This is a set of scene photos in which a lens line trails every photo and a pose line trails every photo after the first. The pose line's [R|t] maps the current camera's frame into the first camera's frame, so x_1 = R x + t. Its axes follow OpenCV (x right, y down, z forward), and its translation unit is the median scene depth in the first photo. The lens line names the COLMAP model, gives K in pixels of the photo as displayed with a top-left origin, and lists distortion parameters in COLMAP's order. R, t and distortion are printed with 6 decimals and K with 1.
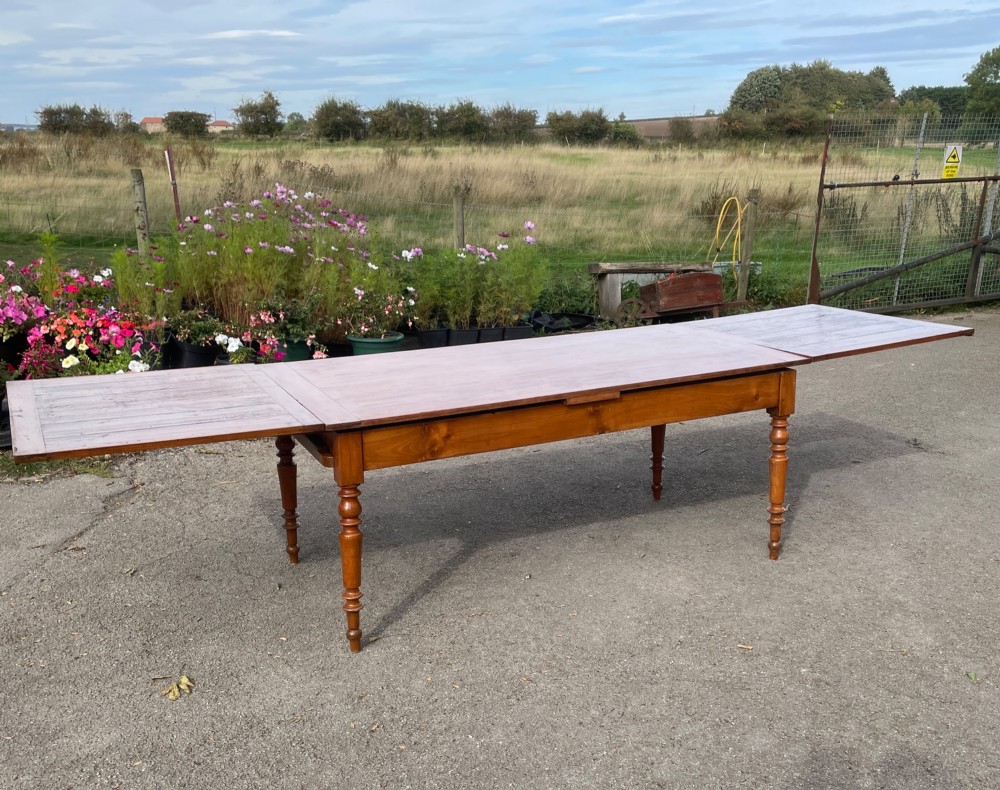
lens RADIAL K [[1025.9, 0, 500.7], [0, 1025.9, 460.2], [0, 0, 1]] dist [0.066258, 0.000000]
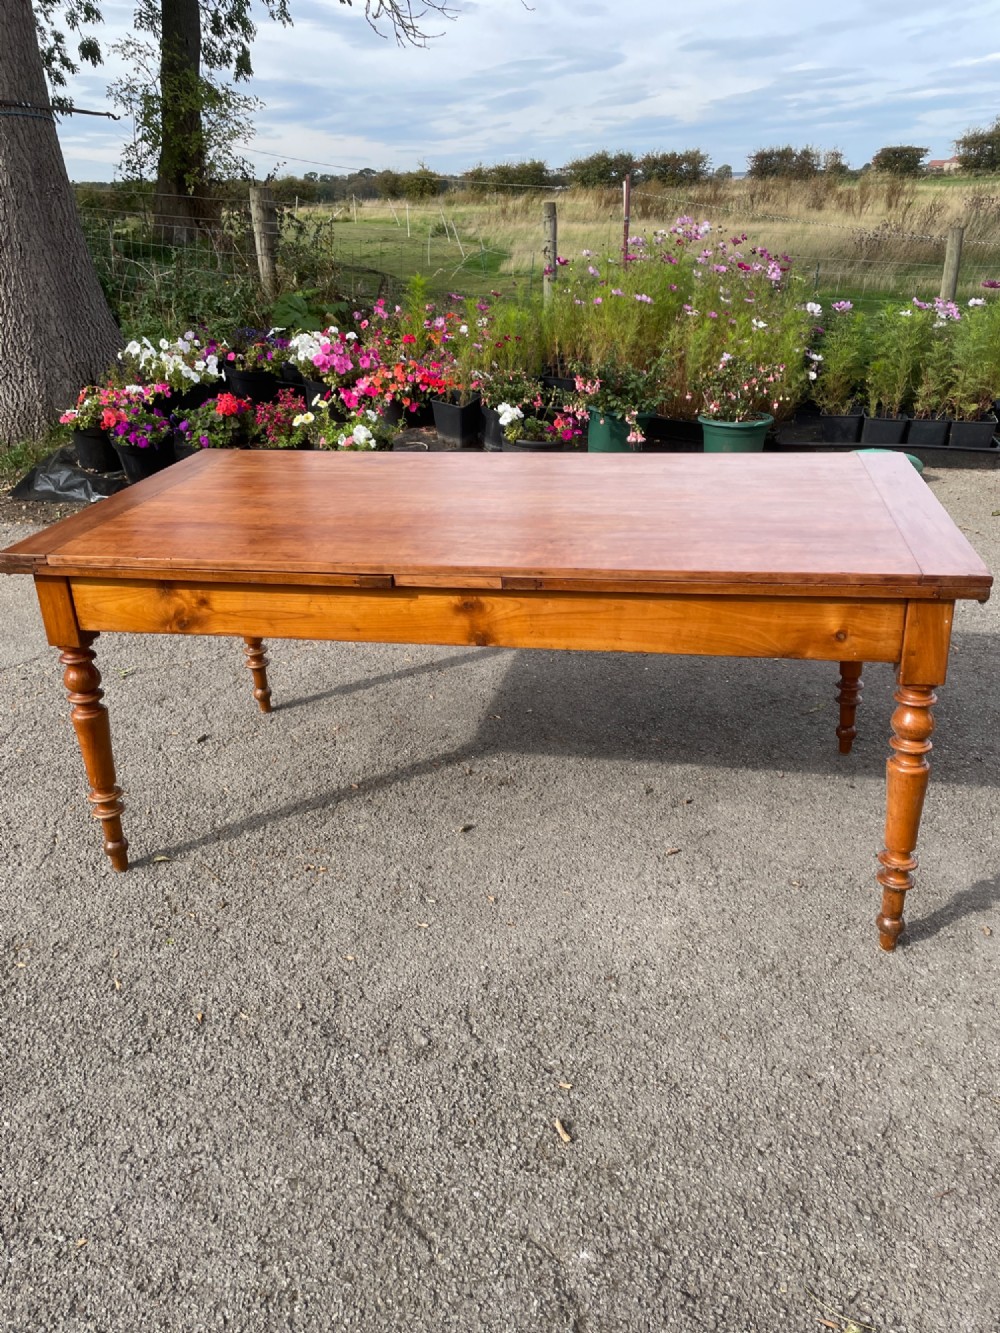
lens RADIAL K [[1010.3, 0, 500.0], [0, 1010.3, 652.0], [0, 0, 1]] dist [0.089336, -0.114061]
pose [[0.800878, 0.221805, -0.556235, 0.157541], [-0.147873, 0.973359, 0.175229, -0.045984], [0.580283, -0.058085, 0.812341, 0.212820]]
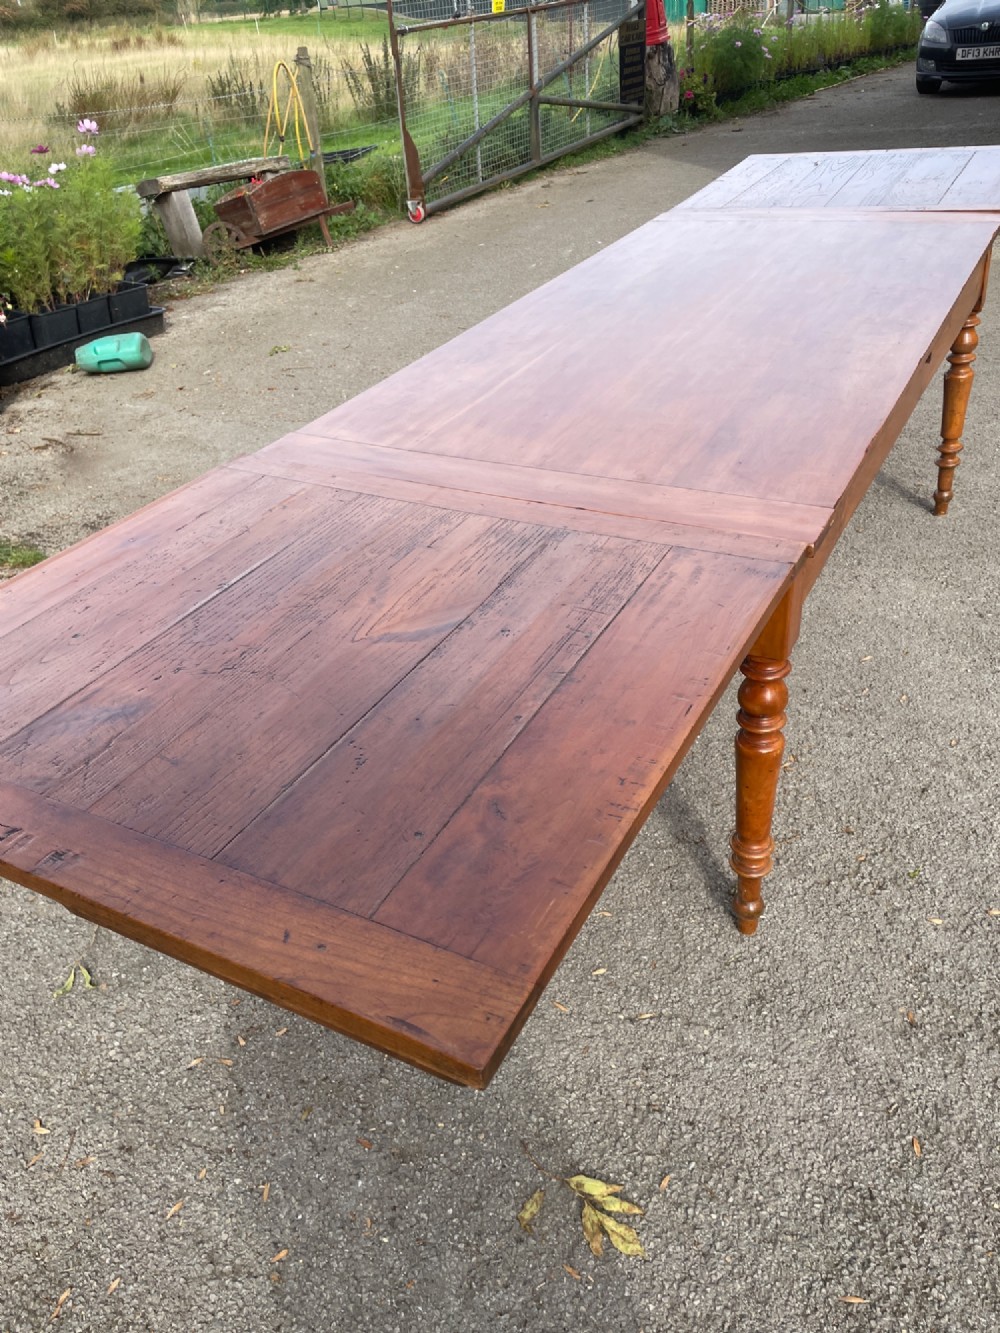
lens RADIAL K [[1010.3, 0, 510.5], [0, 1010.3, 654.3], [0, 0, 1]] dist [0.089336, -0.114061]
pose [[0.804930, -0.373580, 0.461005, -0.156453], [0.247264, 0.917437, 0.311722, -0.051068], [-0.539396, -0.136924, 0.830845, 0.236785]]
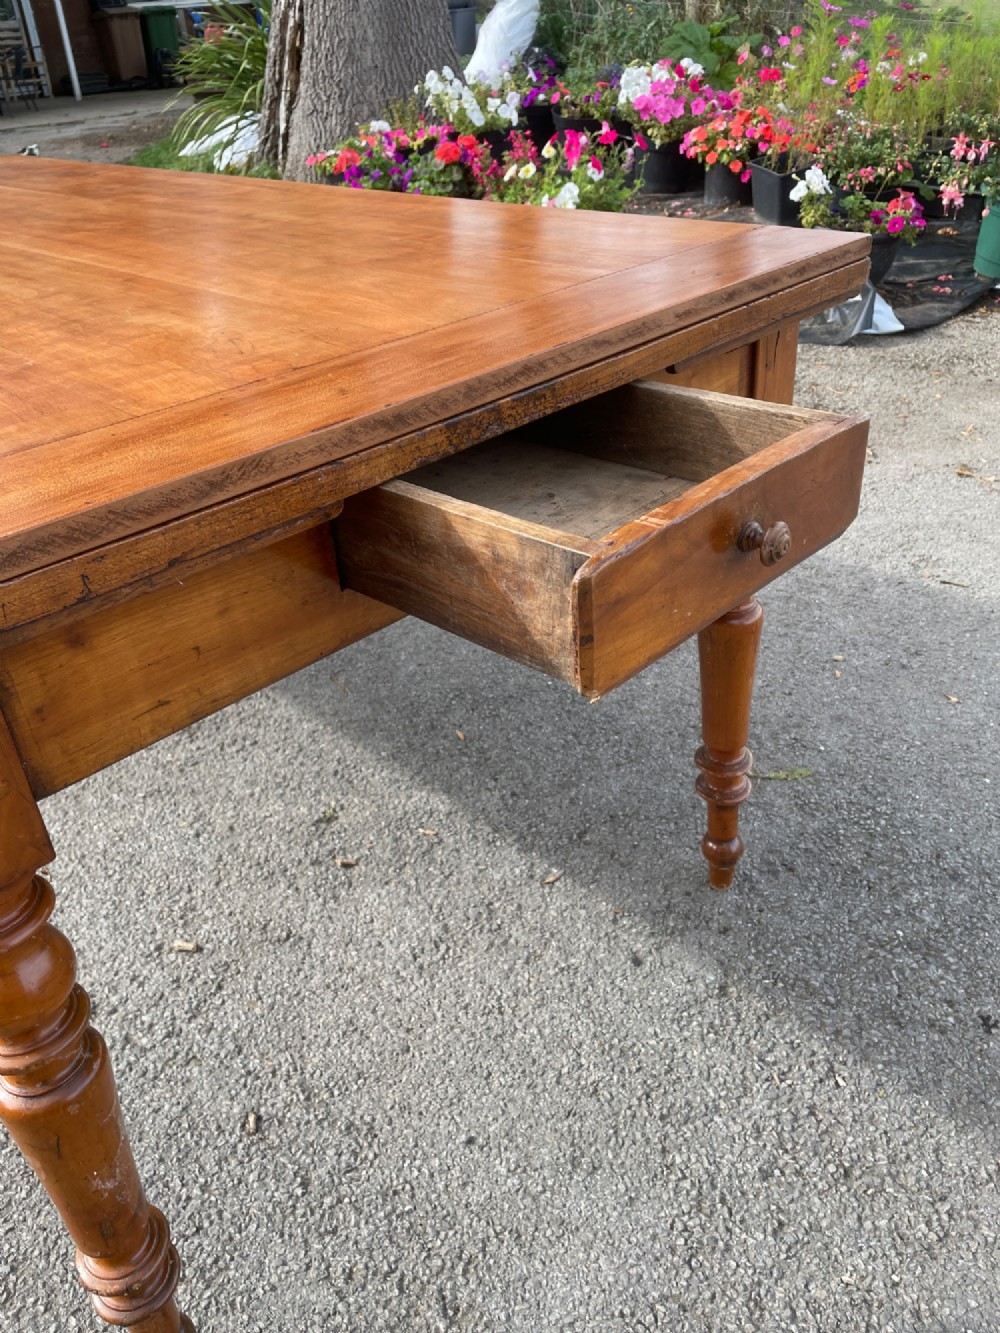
lens RADIAL K [[1010.3, 0, 491.4], [0, 1010.3, 654.0], [0, 0, 1]] dist [0.089336, -0.114061]
pose [[0.337026, 0.491203, -0.803202, 0.168950], [-0.224503, 0.870432, 0.438116, -0.065040], [0.914337, 0.032665, 0.403635, 0.421932]]
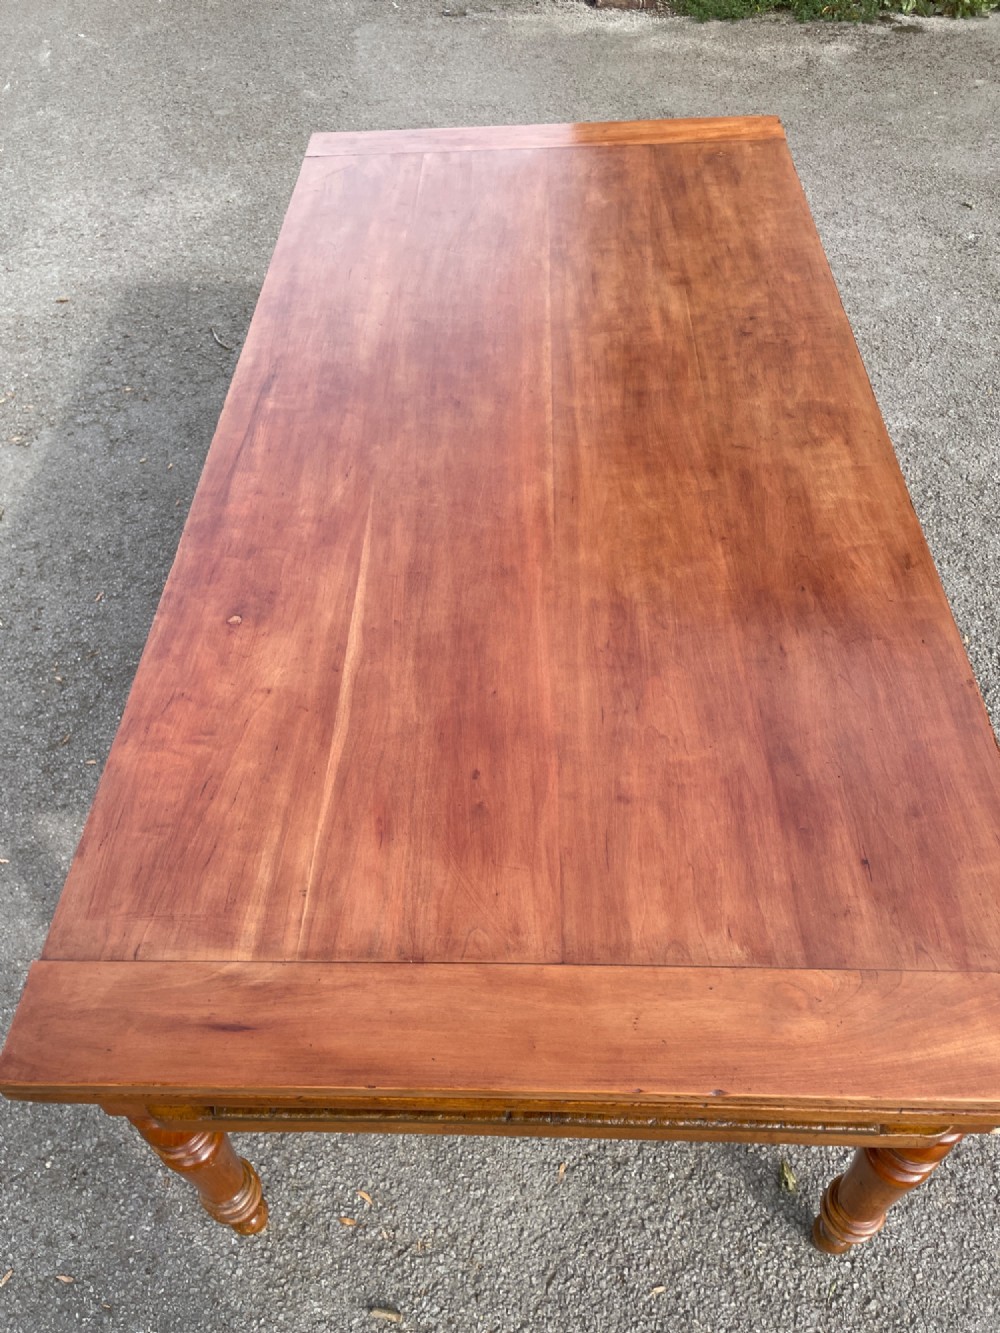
lens RADIAL K [[1010.3, 0, 506.0], [0, 1010.3, 672.0], [0, 0, 1]] dist [0.089336, -0.114061]
pose [[0.459215, -0.677089, 0.575041, -0.105185], [0.305661, 0.728240, 0.613382, -0.106335], [-0.834082, -0.105907, 0.541379, 0.330012]]
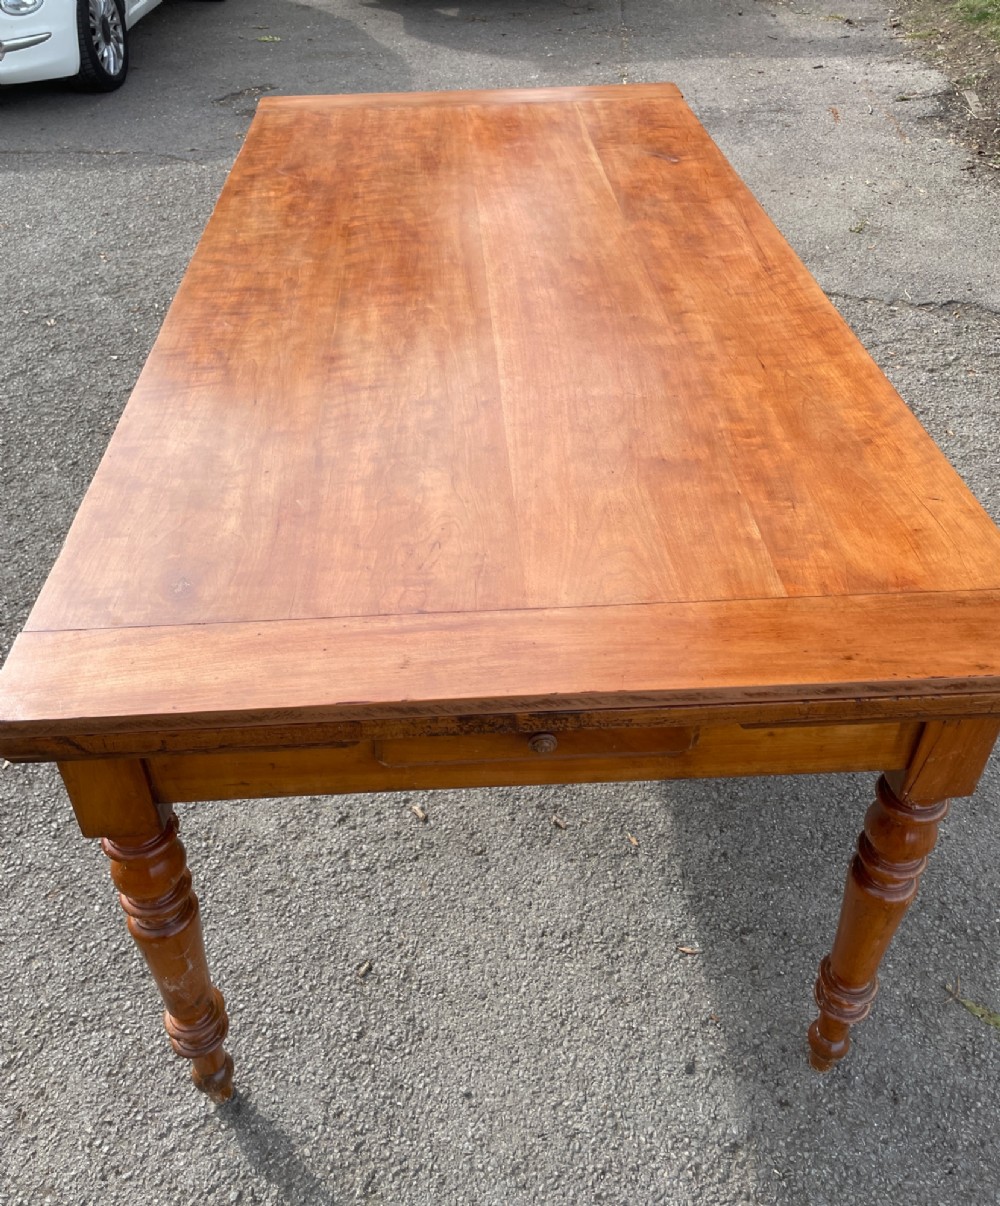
lens RADIAL K [[1000.2, 0, 486.5], [0, 1000.2, 570.4], [0, 0, 1]] dist [0.088246, -0.107598]
pose [[-0.380109, 0.595635, -0.707627, 0.160064], [-0.255920, 0.667455, 0.699291, -0.119567], [0.888832, 0.446903, -0.101271, 0.451306]]
